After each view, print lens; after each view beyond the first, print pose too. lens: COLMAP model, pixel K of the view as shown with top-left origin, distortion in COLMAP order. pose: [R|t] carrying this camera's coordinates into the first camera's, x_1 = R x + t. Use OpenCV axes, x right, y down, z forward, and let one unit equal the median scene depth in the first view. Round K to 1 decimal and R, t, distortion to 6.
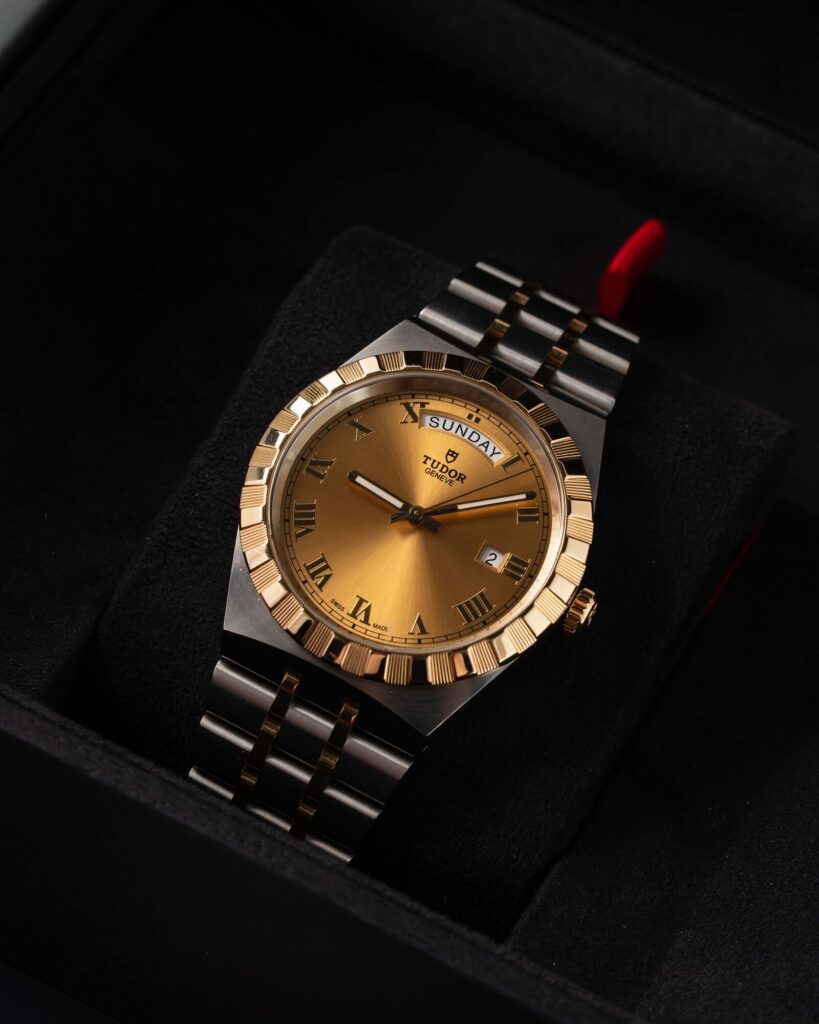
lens RADIAL K [[3796.7, 0, 413.2], [0, 3796.7, 511.3], [0, 0, 1]] dist [-0.135672, 0.000000]
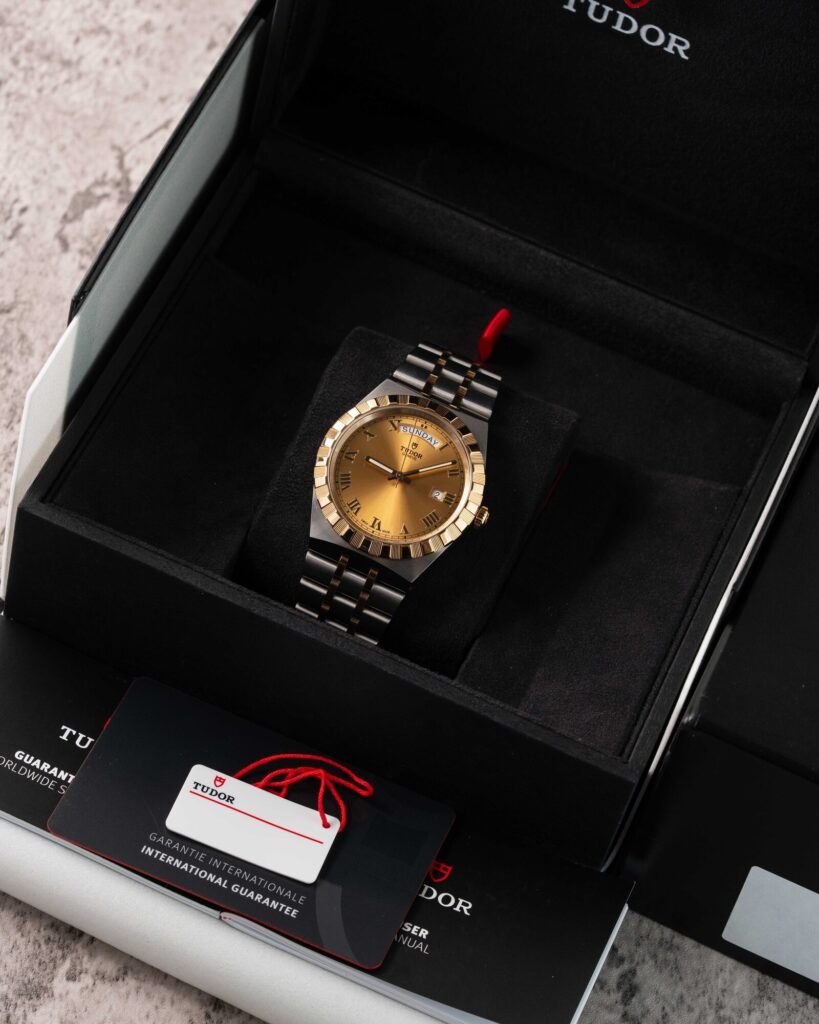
lens RADIAL K [[3796.7, 0, 407.9], [0, 3796.7, 512.4], [0, 0, 1]] dist [-0.135672, 0.000000]
pose [[0.997292, -0.060378, 0.041990, -0.082281], [0.056906, 0.995212, 0.079463, -0.142588], [-0.046586, -0.076858, 0.995953, -1.056046]]
